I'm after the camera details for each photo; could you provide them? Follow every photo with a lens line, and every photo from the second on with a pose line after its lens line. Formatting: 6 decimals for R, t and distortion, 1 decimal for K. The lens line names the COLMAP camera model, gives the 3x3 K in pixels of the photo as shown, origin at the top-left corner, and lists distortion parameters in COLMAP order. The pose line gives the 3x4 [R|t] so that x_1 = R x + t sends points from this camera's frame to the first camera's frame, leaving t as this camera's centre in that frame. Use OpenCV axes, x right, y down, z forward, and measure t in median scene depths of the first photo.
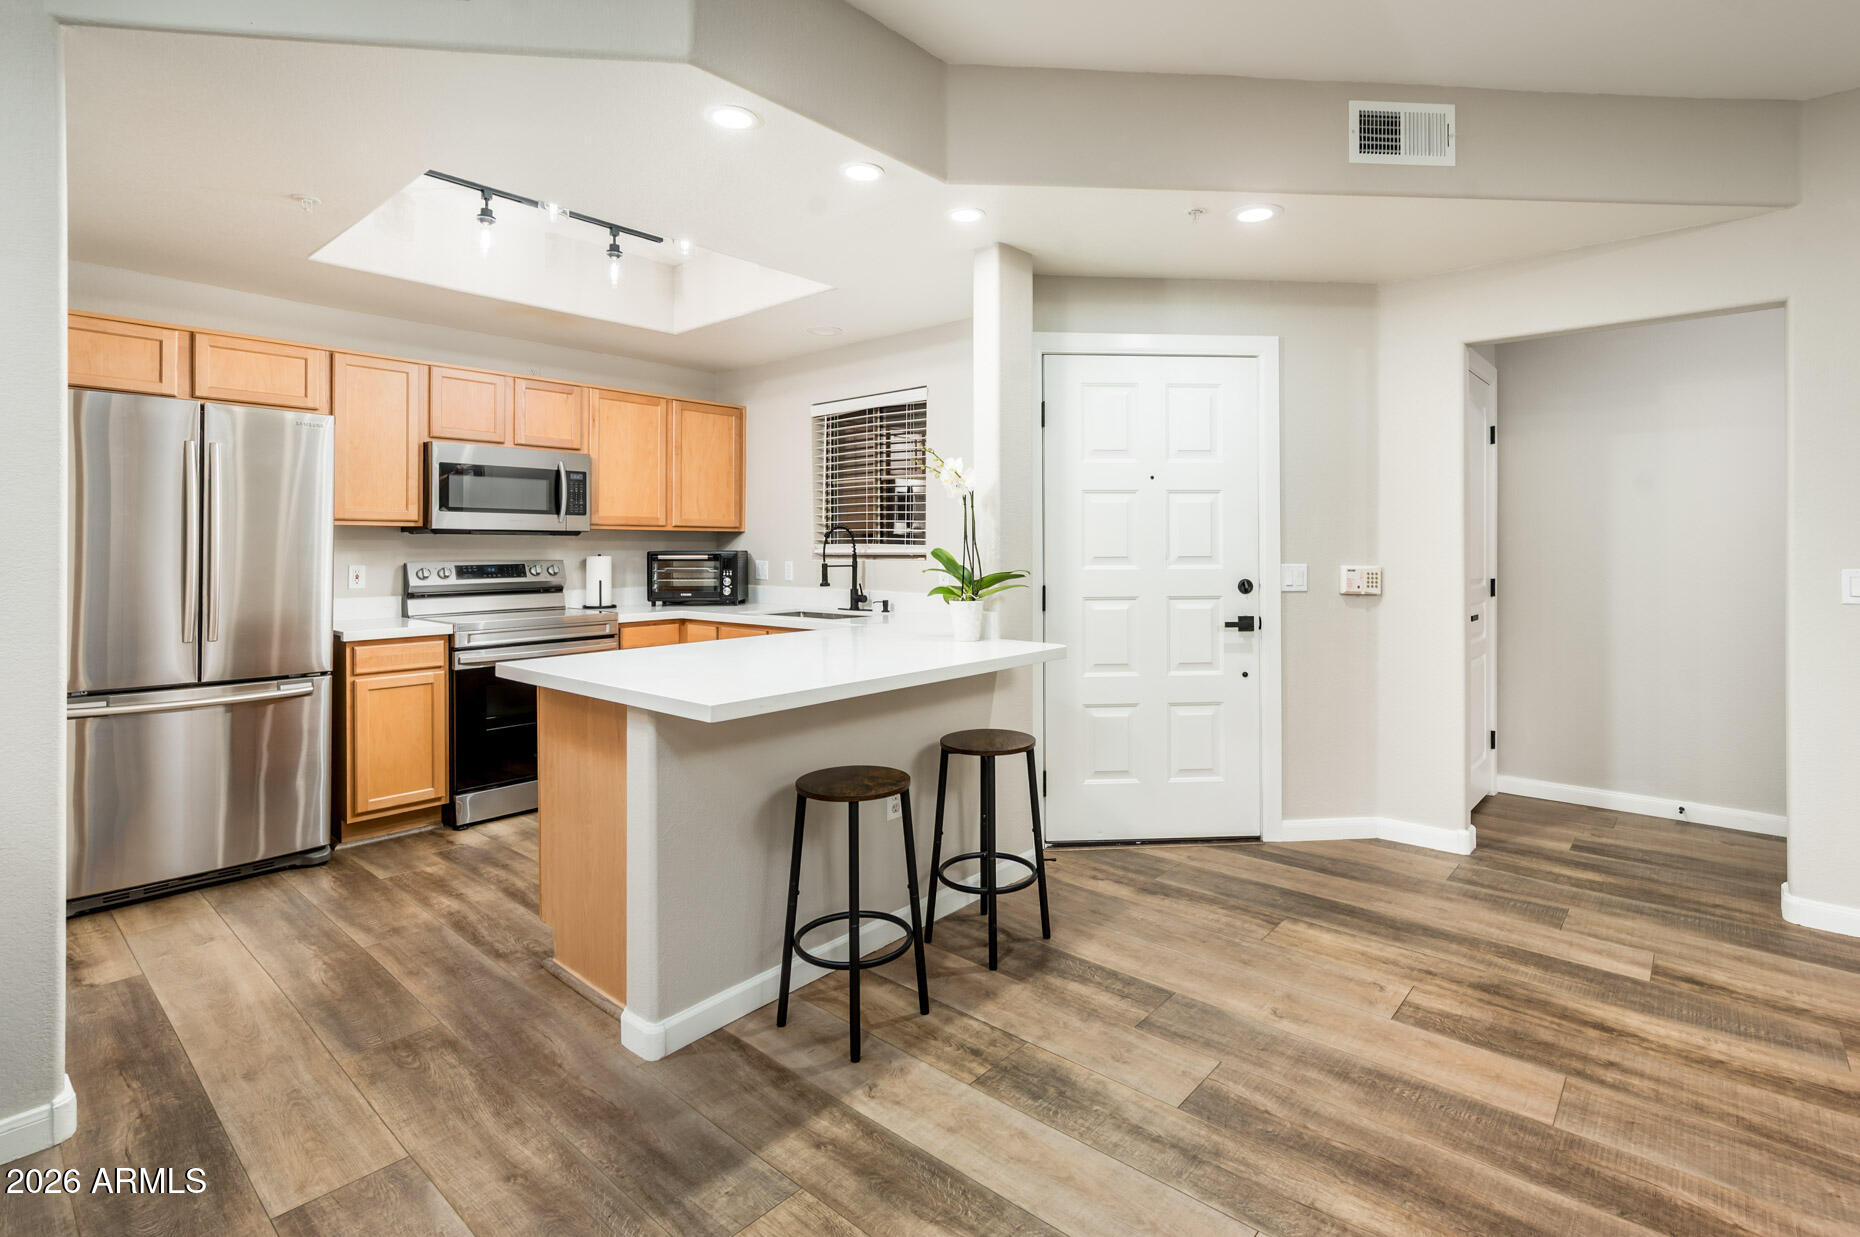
lens RADIAL K [[869.4, 0, 981.3], [0, 869.4, 545.6], [0, 0, 1]] dist [-0.001447, 0.004019]
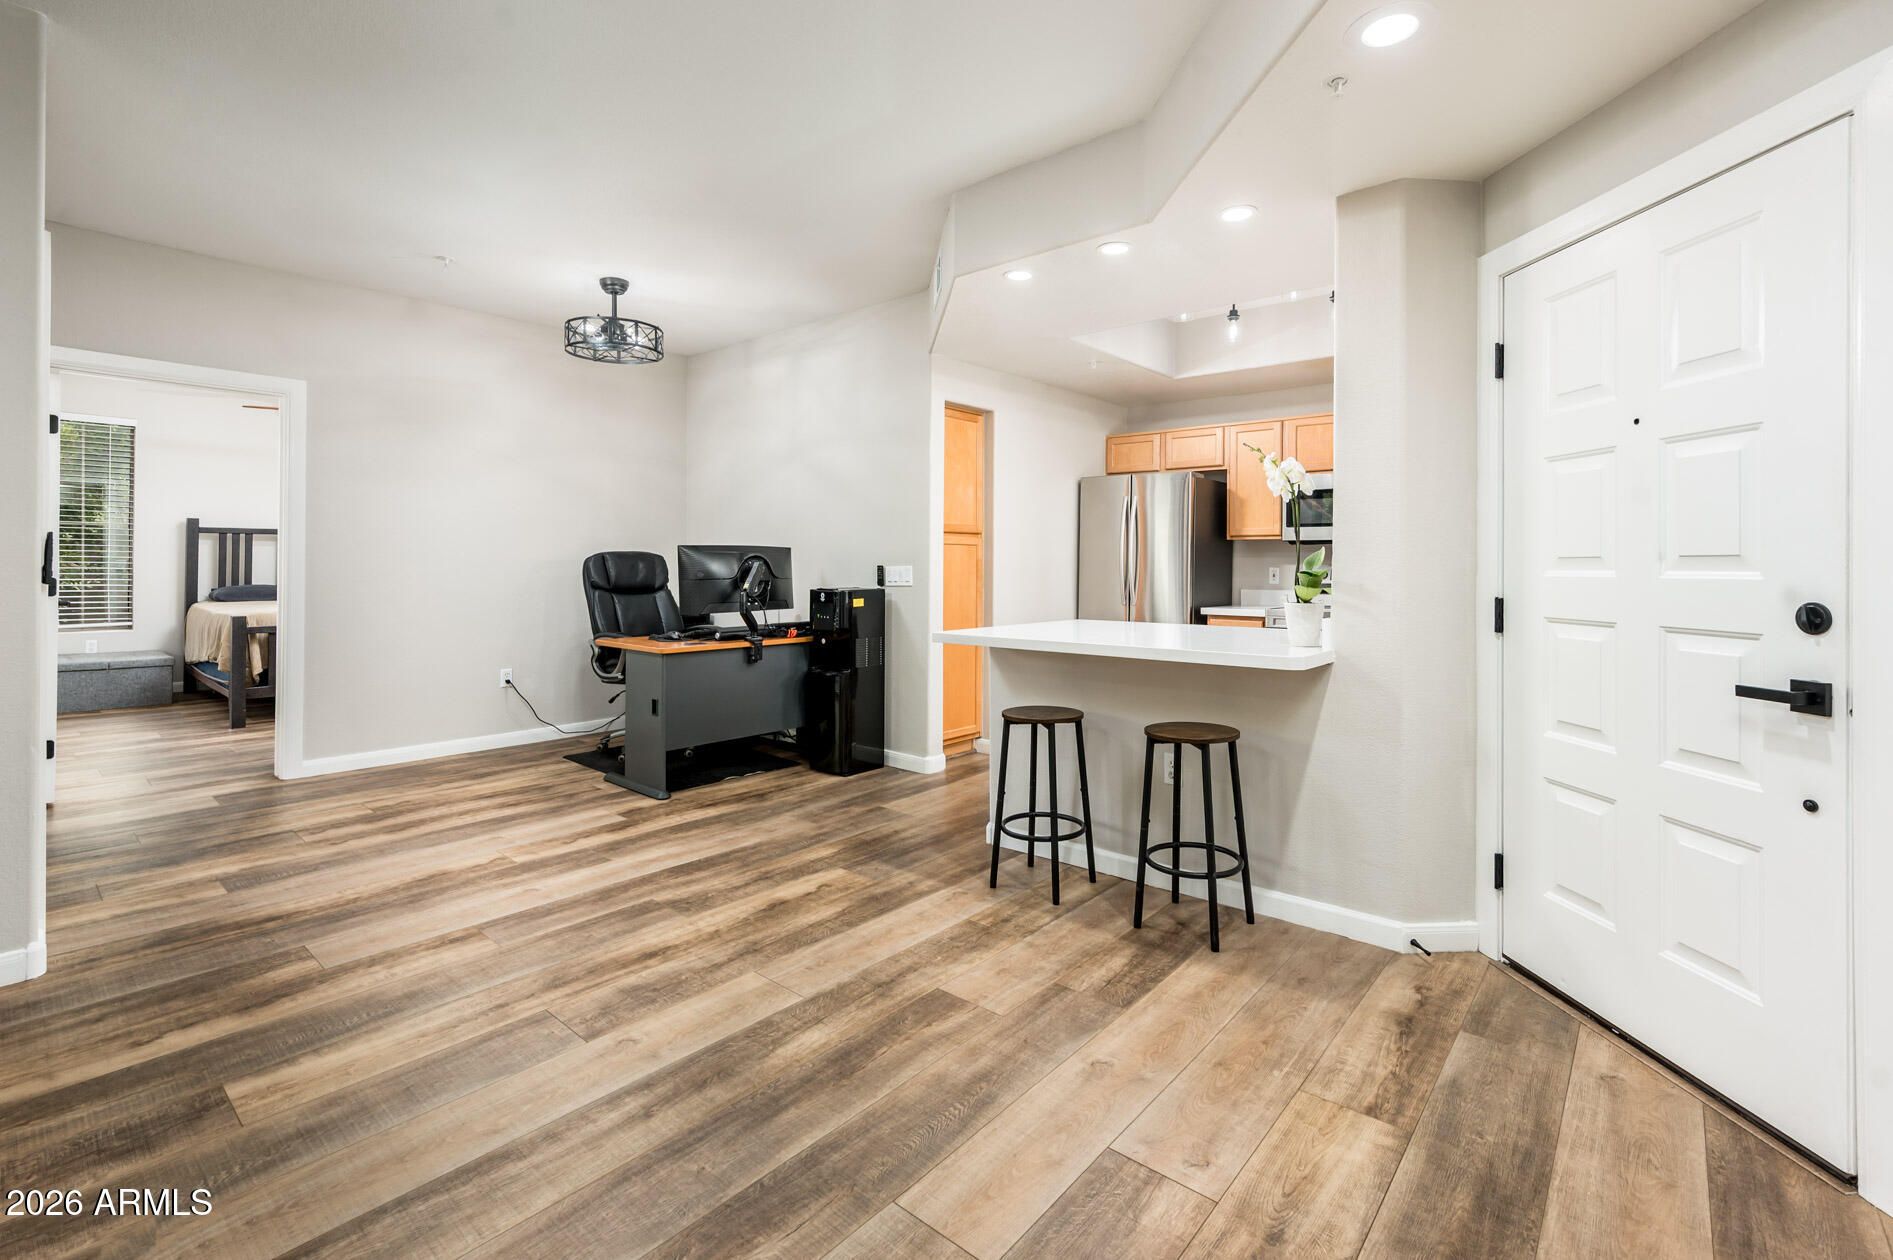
lens RADIAL K [[856.0, 0, 965.5], [0, 856.0, 561.6], [0, 0, 1]] dist [-0.012799, 0.001413]
pose [[0.003389, -0.001092, -0.999994, 0.765622], [-0.006119, 0.999981, -0.001113, 0.019877], [0.999976, 0.006123, 0.003383, 0.546095]]
